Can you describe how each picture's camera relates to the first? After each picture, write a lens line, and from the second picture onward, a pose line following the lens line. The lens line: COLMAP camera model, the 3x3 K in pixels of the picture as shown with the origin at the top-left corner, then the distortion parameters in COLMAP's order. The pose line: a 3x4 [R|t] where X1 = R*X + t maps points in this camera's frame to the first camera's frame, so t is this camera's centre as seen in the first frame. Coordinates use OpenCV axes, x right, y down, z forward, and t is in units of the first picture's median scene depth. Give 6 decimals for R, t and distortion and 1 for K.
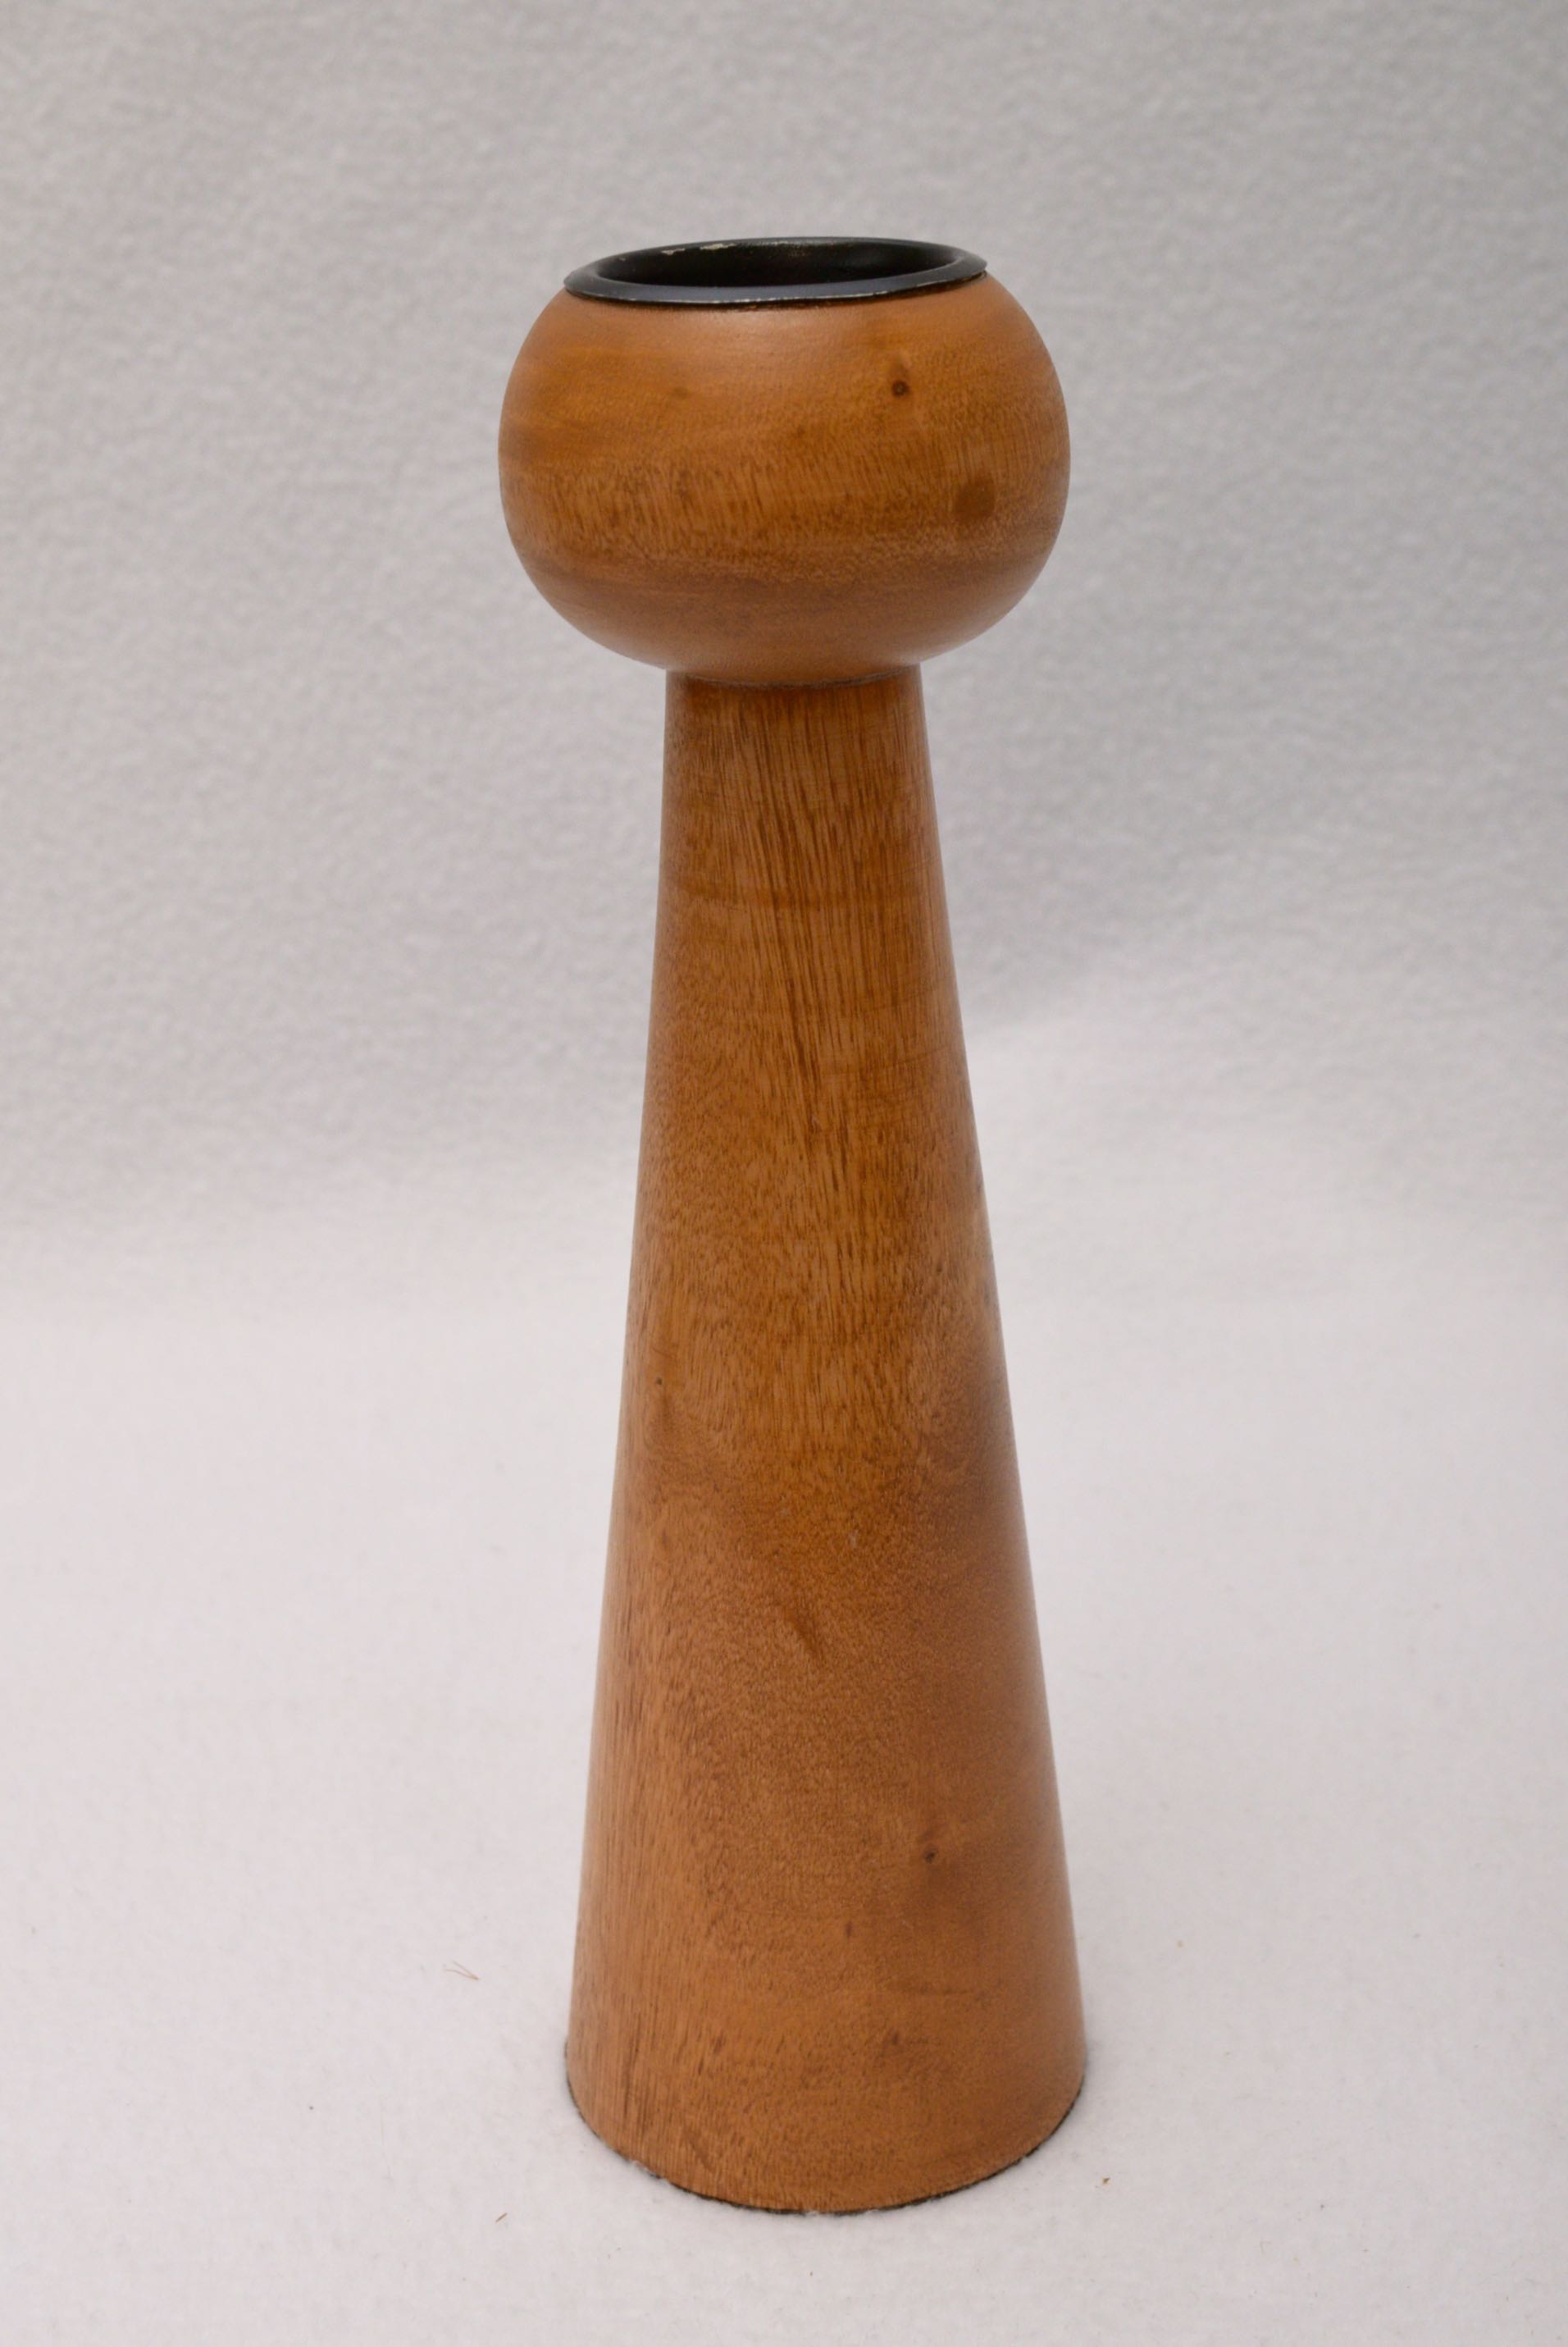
lens RADIAL K [[3805.0, 0, 790.0], [0, 3805.0, 1163.6], [0, 0, 1]] dist [-0.014949, 0.000000]
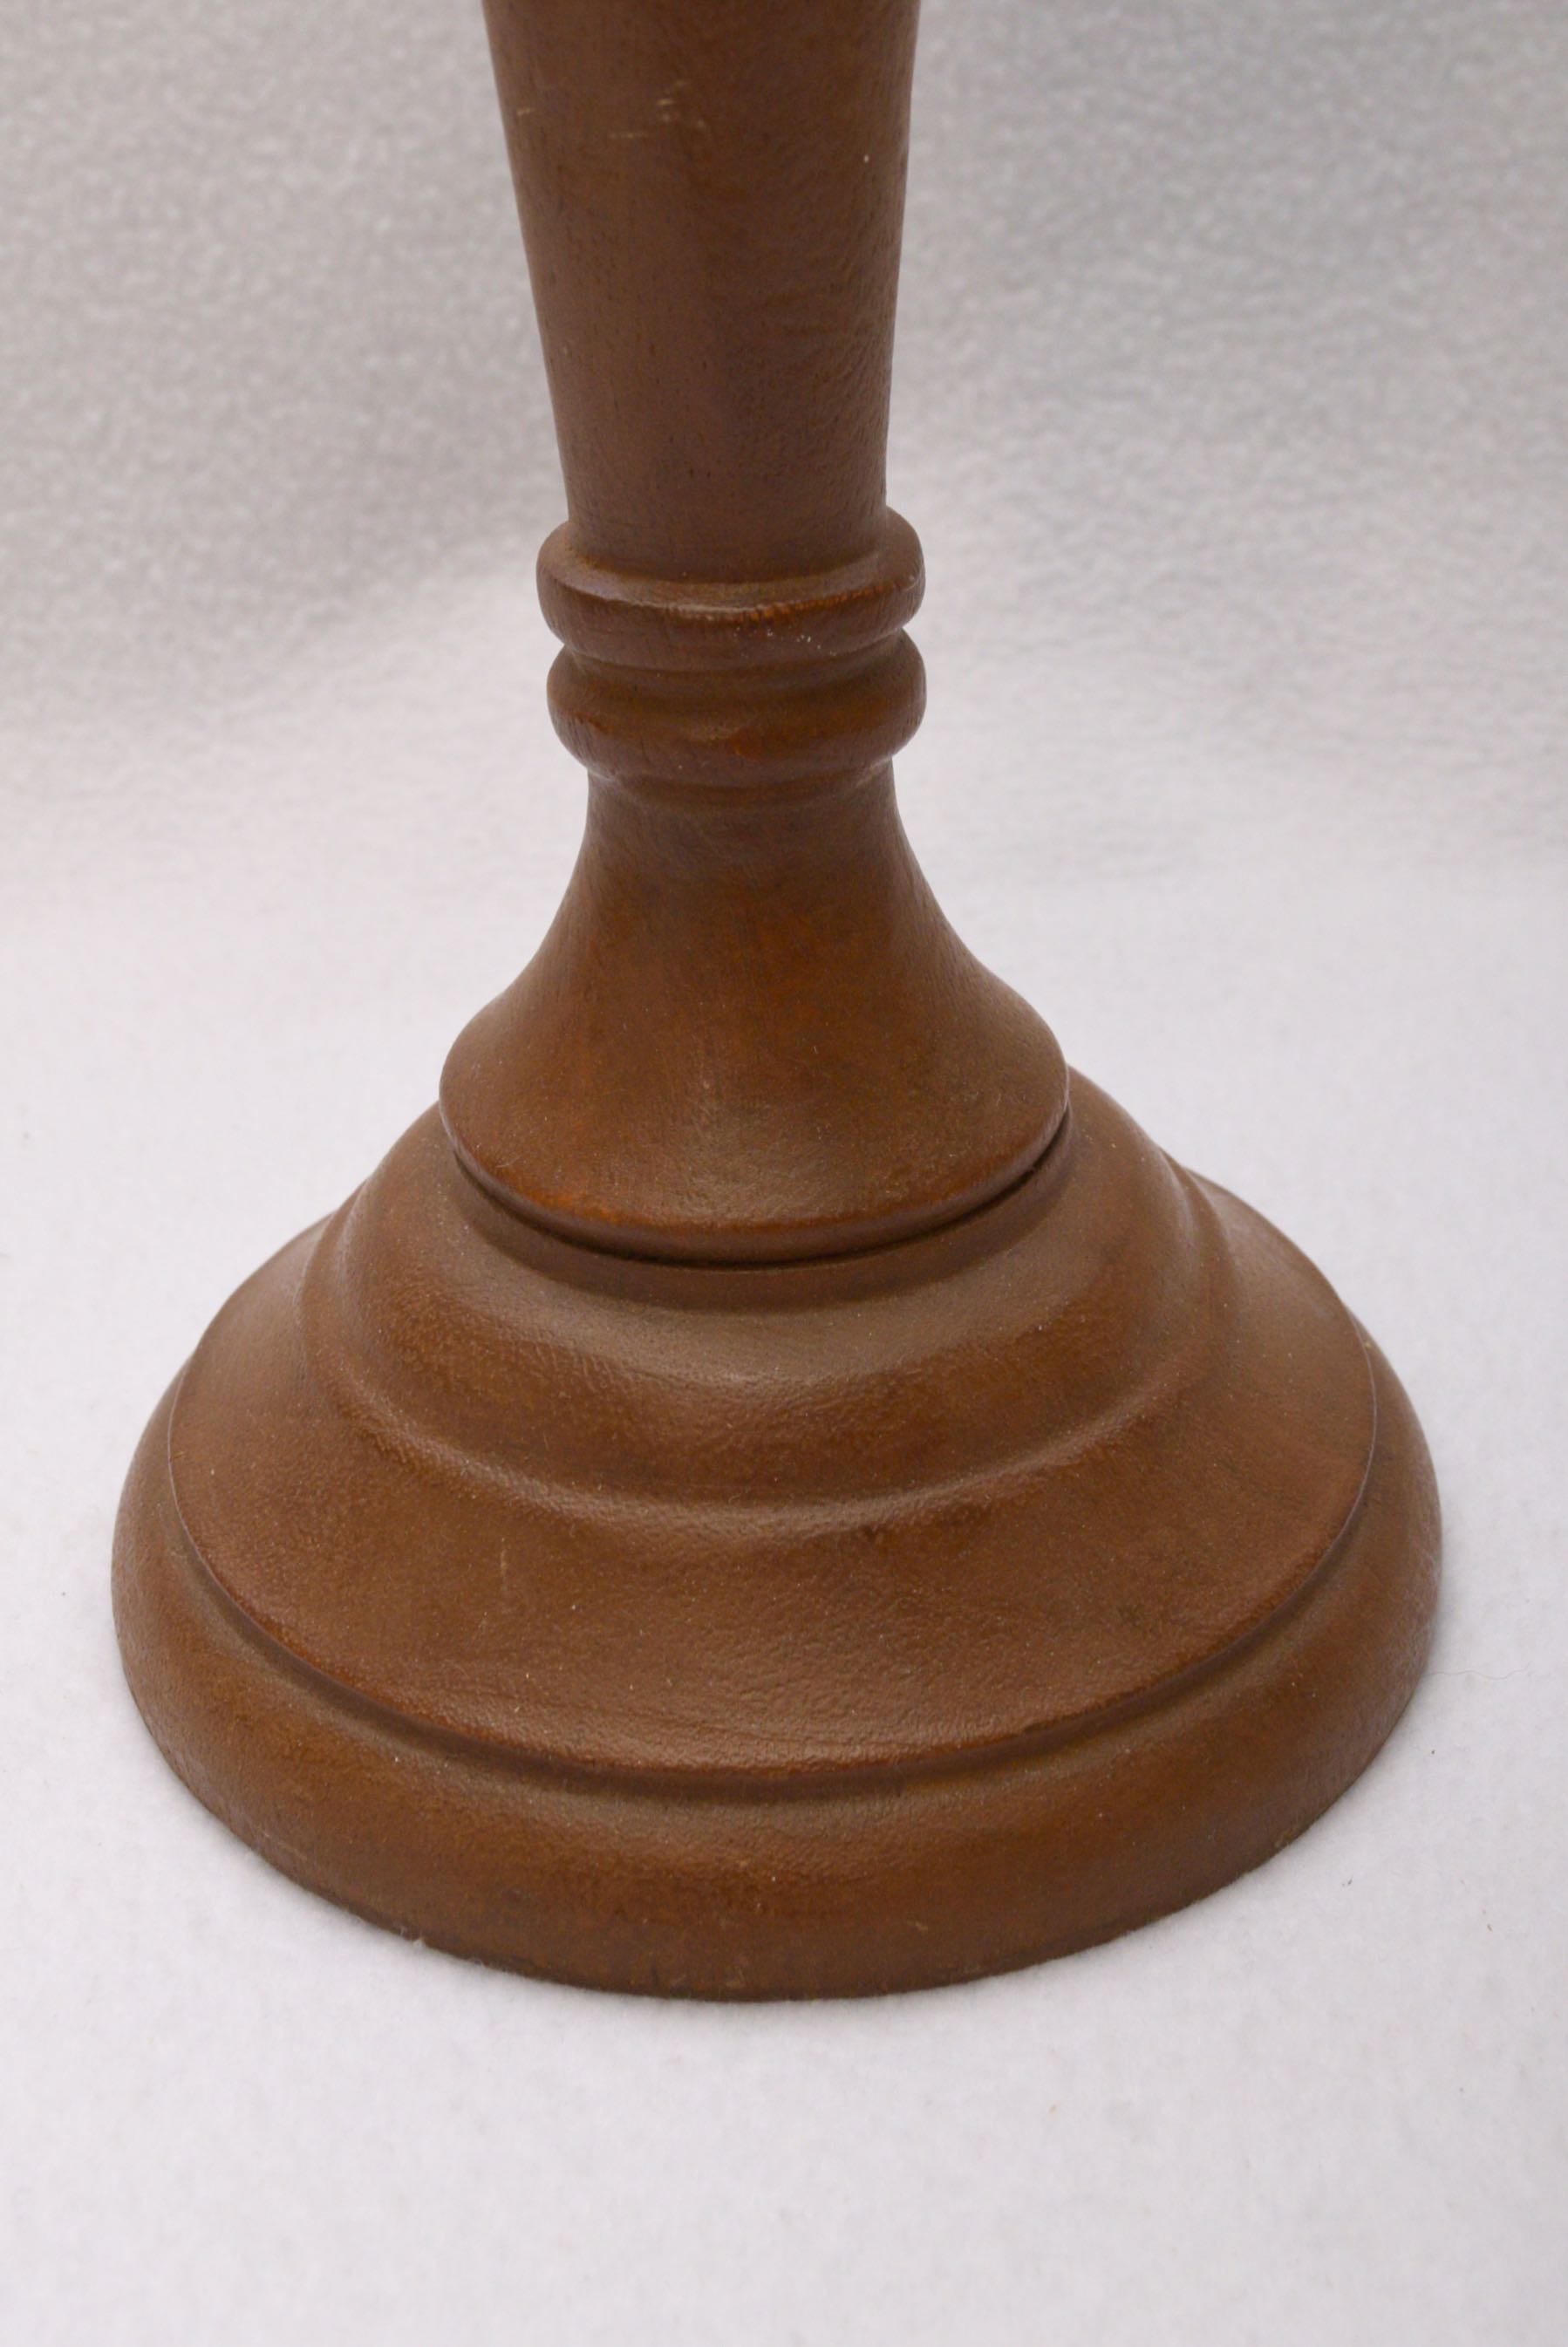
lens RADIAL K [[3305.5, 0, 797.8], [0, 3305.5, 1174.6], [0, 0, 1]] dist [-0.021913, 0.000000]
pose [[0.998799, -0.025189, 0.042025, 0.038768], [0.020233, 0.993223, 0.114447, 0.016589], [-0.044623, -0.113459, 0.992540, 0.344071]]
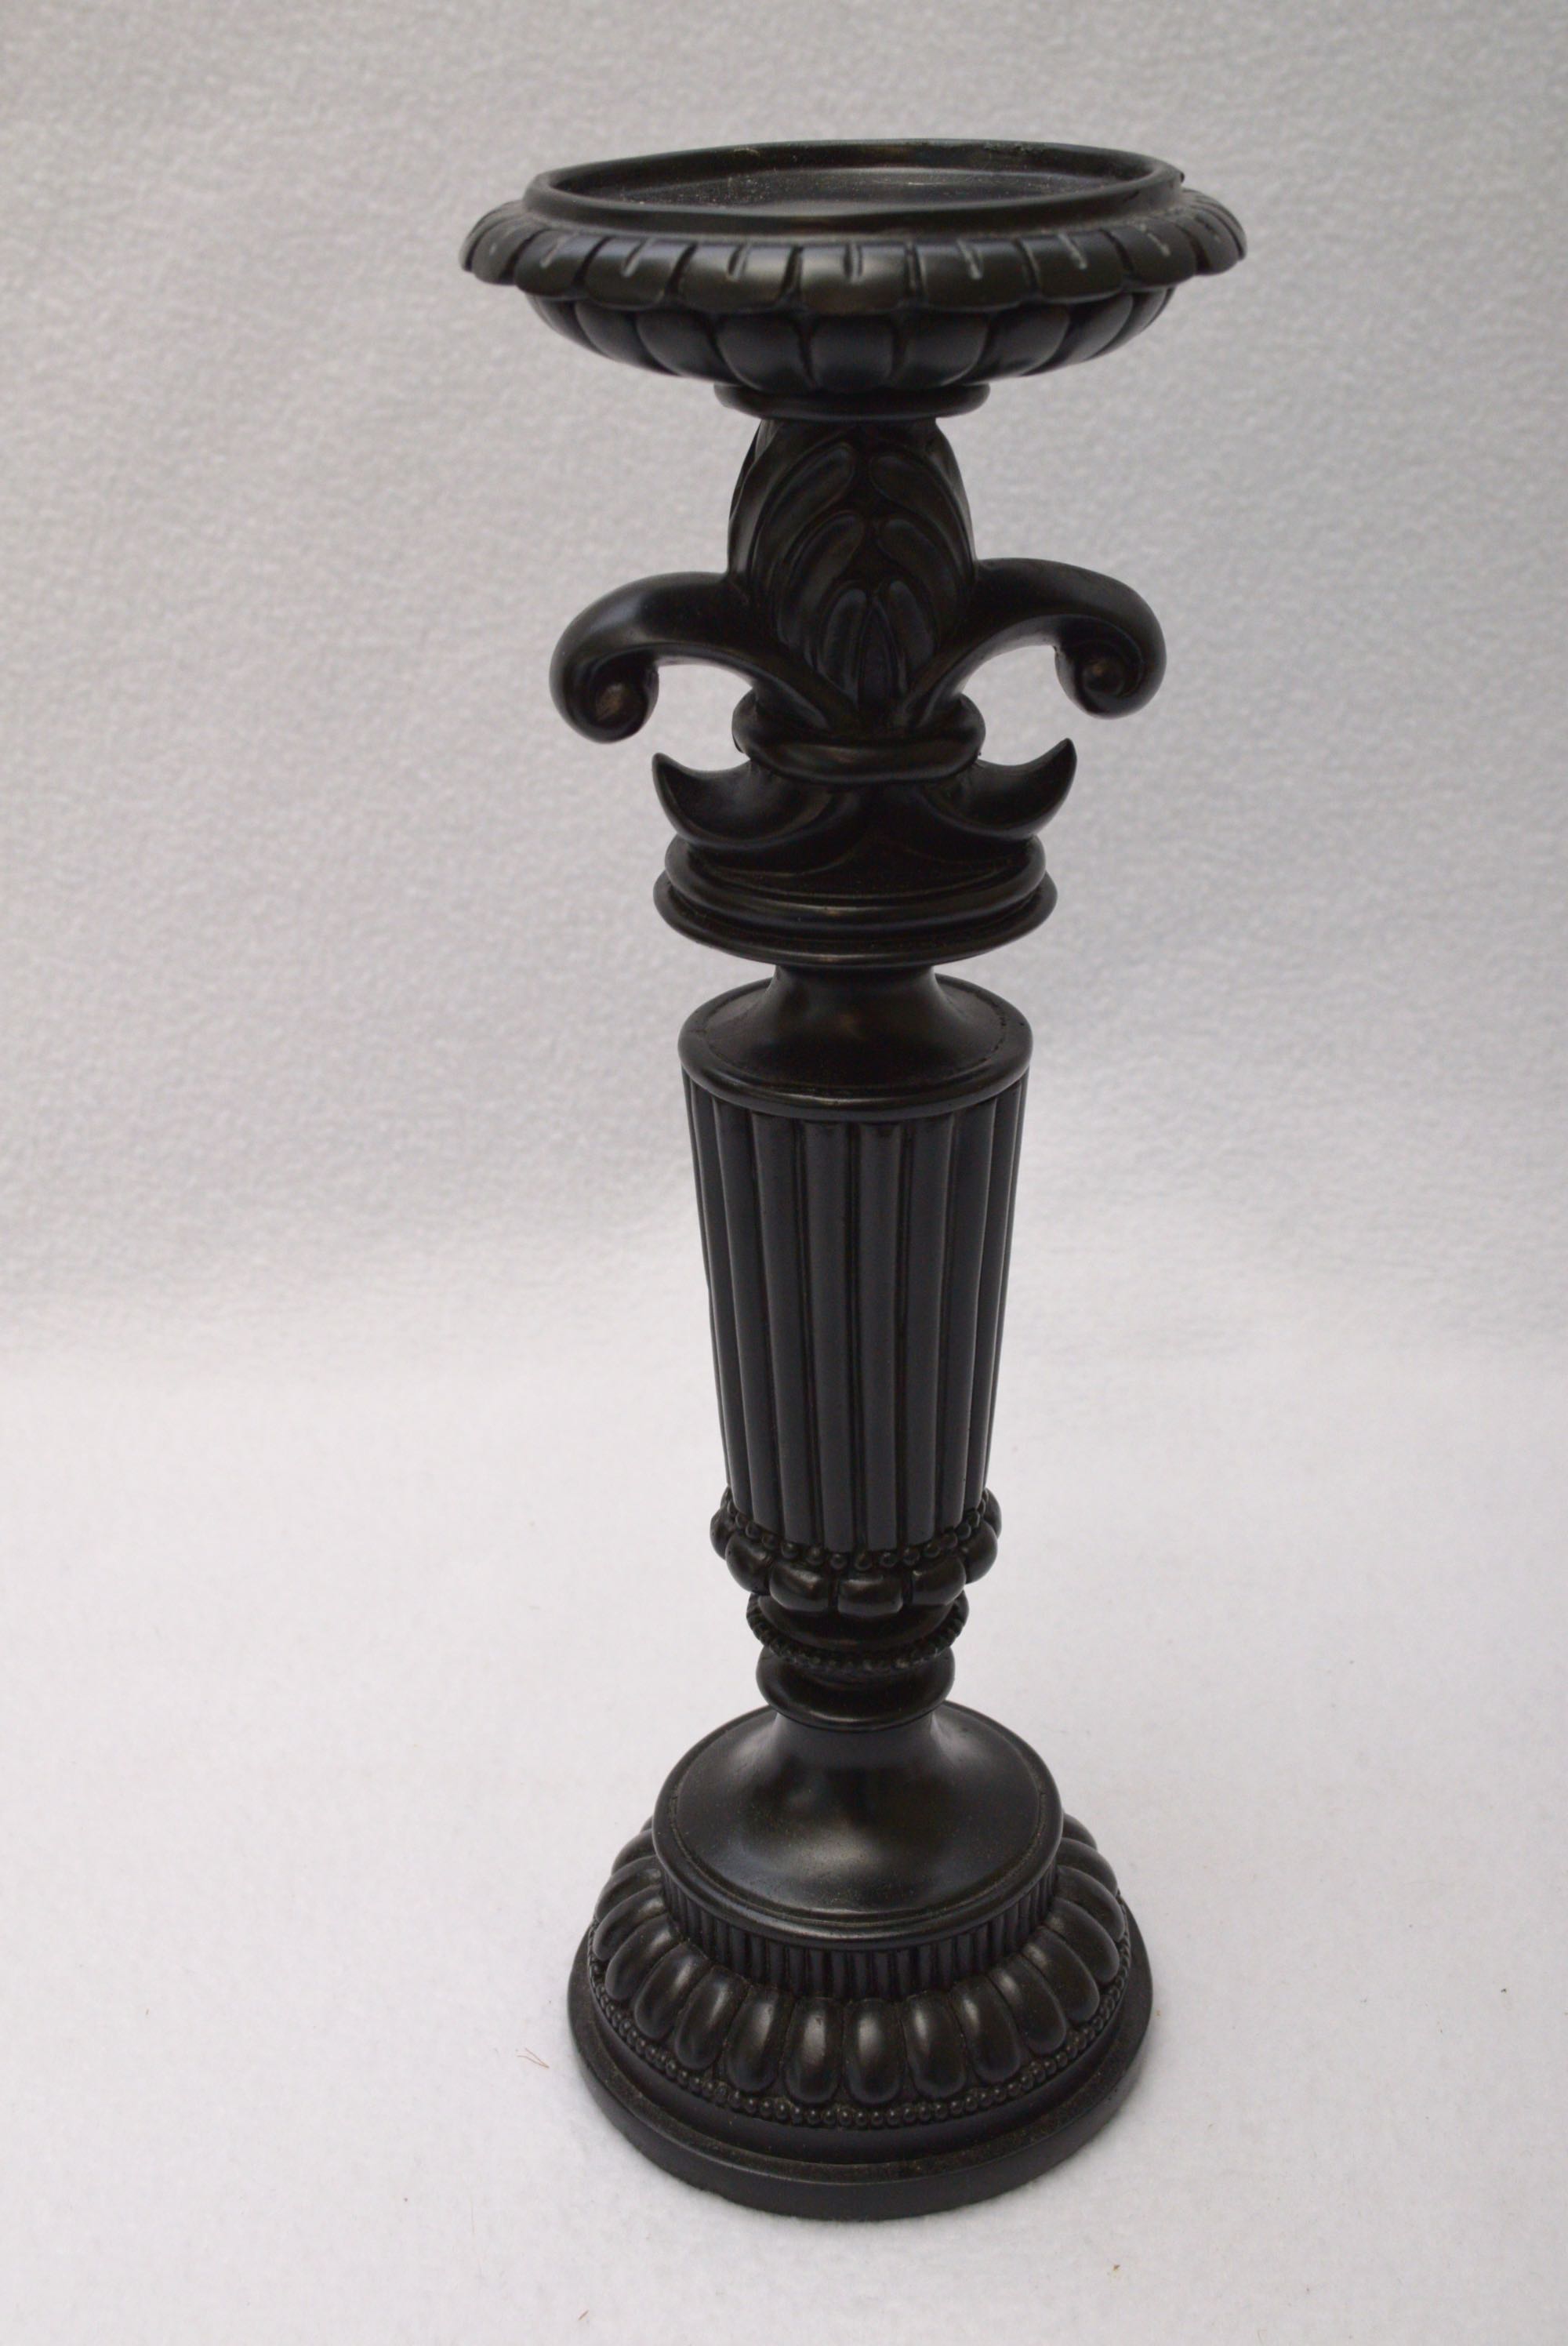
lens RADIAL K [[2982.9, 0, 796.1], [0, 2982.9, 1168.4], [0, 0, 1]] dist [-0.025220, 0.000000]
pose [[0.999025, -0.007909, 0.043439, -0.031756], [0.005401, 0.998328, 0.057544, -0.073447], [-0.043821, -0.057253, 0.997397, 0.091008]]
